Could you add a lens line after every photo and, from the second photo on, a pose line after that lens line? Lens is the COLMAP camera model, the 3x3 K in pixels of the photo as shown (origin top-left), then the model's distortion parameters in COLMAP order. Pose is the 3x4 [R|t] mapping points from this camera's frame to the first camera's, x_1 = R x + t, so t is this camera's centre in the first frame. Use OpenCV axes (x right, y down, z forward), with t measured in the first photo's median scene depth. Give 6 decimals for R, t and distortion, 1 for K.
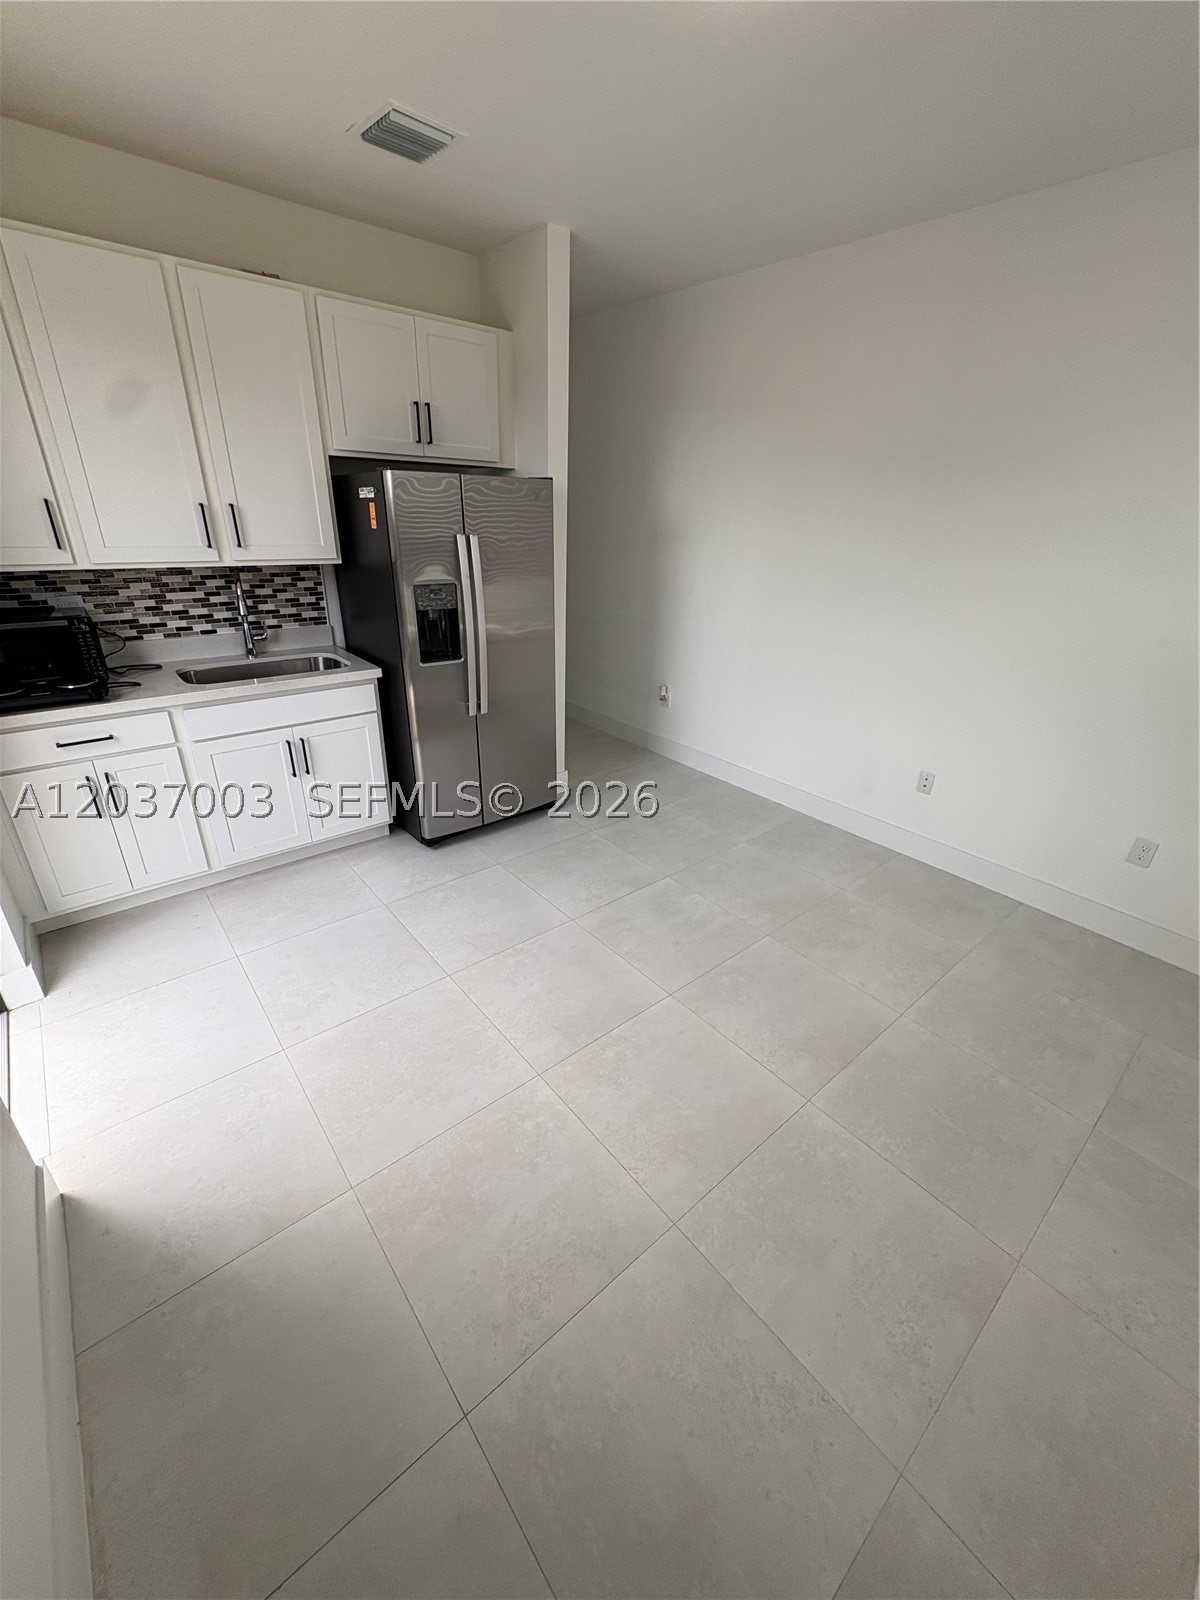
lens RADIAL K [[636.5, 0, 599.5], [0, 636.5, 801.3], [0, 0, 1]] dist [-0.000253, -0.000169]
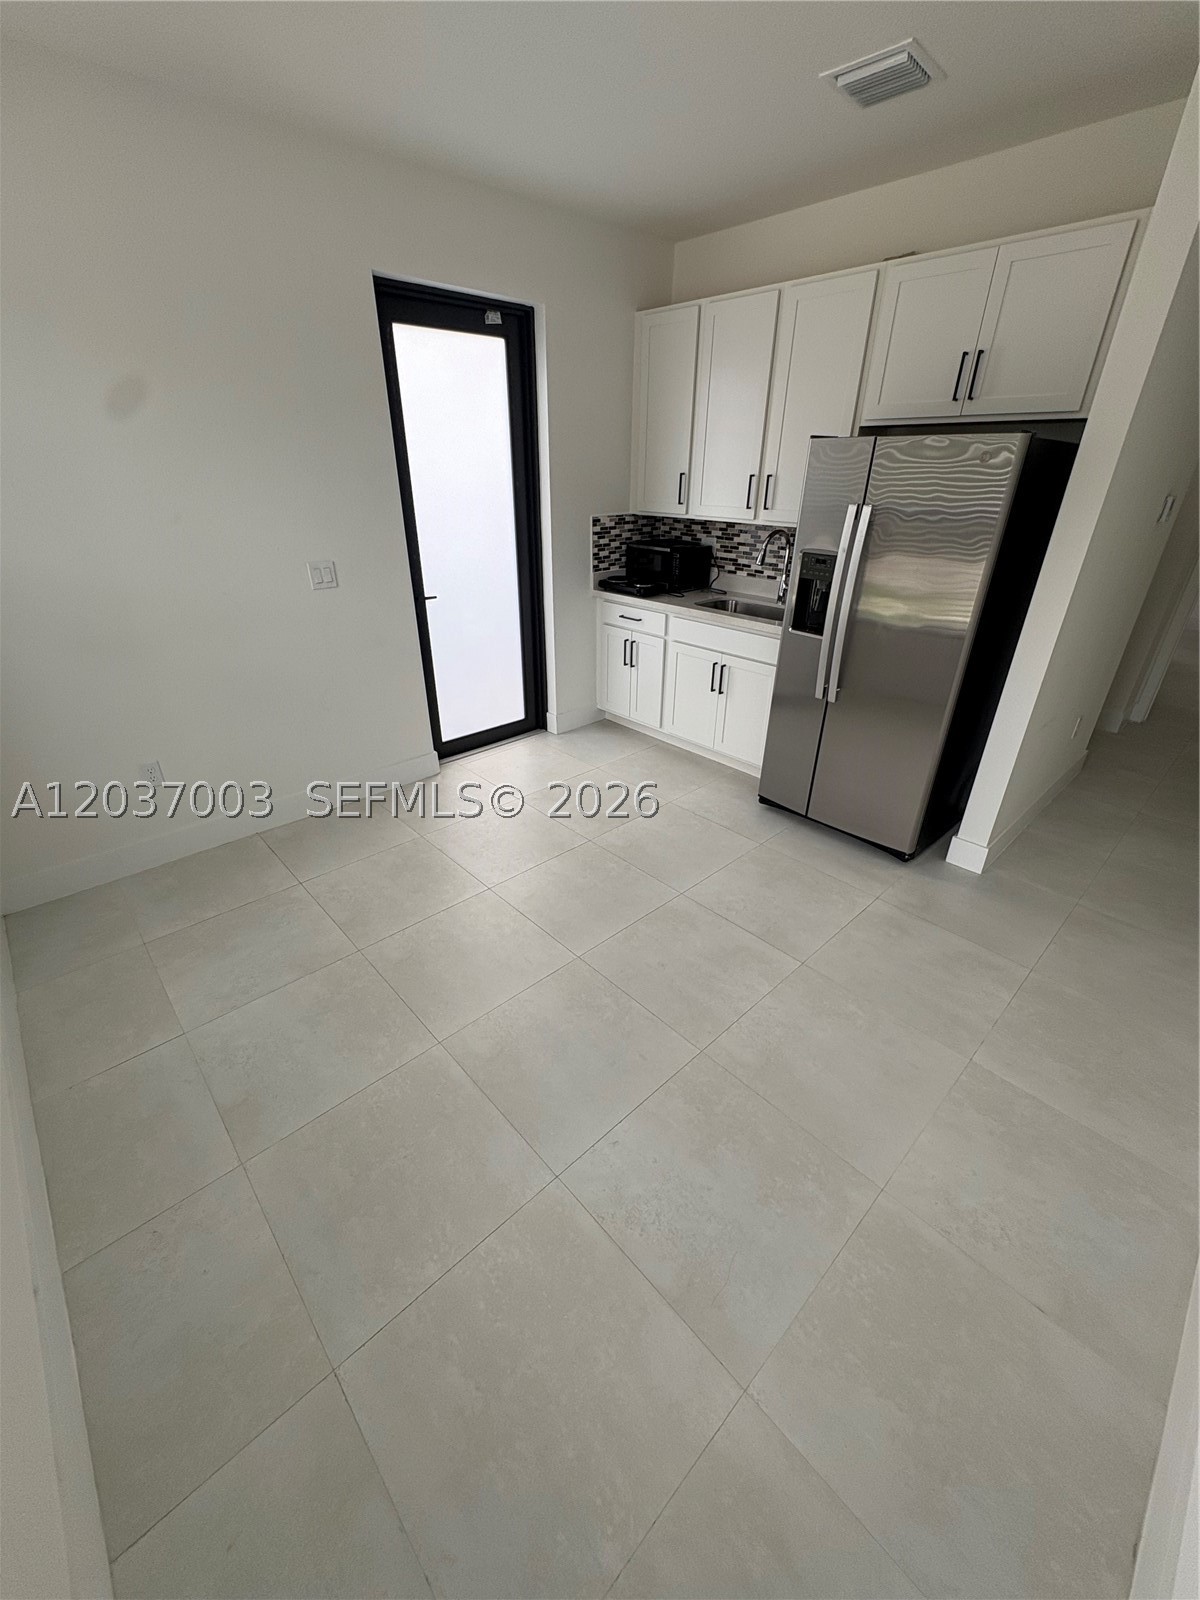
lens RADIAL K [[637.7, 0, 599.5], [0, 637.7, 800.3], [0, 0, 1]] dist [-0.000042, -0.000001]
pose [[0.050126, 0.437787, -0.897680, 0.751824], [-0.423319, 0.823393, 0.377921, -0.245998], [0.904593, 0.361061, 0.226597, 0.583089]]
